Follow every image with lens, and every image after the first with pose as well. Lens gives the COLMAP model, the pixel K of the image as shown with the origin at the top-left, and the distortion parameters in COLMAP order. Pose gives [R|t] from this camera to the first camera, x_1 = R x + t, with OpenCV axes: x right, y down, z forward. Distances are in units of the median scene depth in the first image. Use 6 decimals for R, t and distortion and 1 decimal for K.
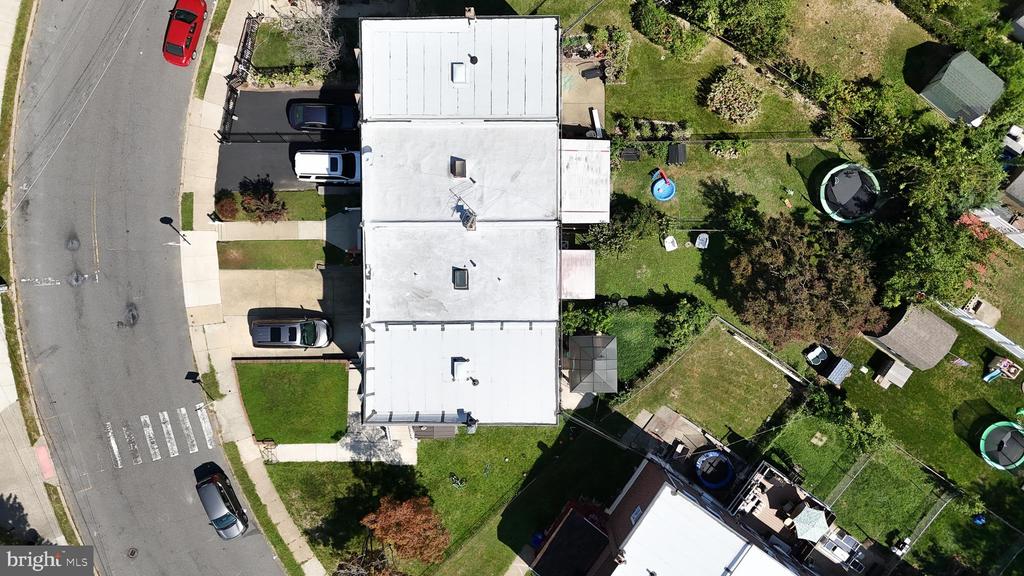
lens RADIAL K [[726.4, 0, 516.1], [0, 726.4, 287.7], [0, 0, 1]] dist [0.058337, -0.013304]
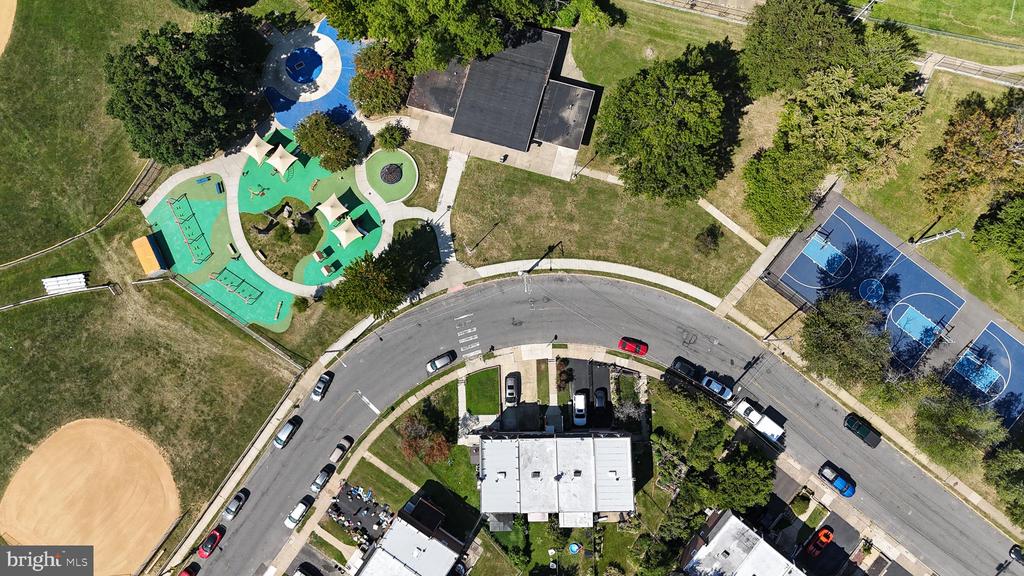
lens RADIAL K [[726.4, 0, 514.5], [0, 726.4, 278.7], [0, 0, 1]] dist [0.058337, -0.013304]
pose [[0.019643, 0.997691, -0.065017, -0.535800], [-0.999798, 0.019878, 0.002964, 0.036854], [0.004250, 0.064945, 0.997880, -1.476445]]
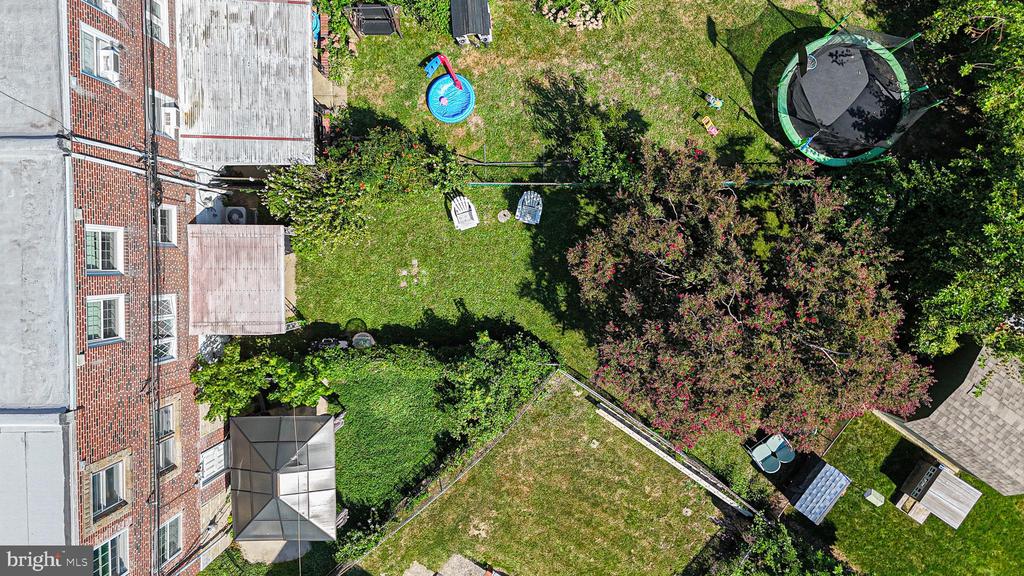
lens RADIAL K [[726.4, 0, 515.3], [0, 726.4, 290.0], [0, 0, 1]] dist [0.058337, -0.013304]
pose [[0.999997, -0.002389, 0.000523, 0.245884], [0.002387, 0.999986, 0.004735, -0.013411], [-0.000534, -0.004734, 0.999989, 0.532291]]
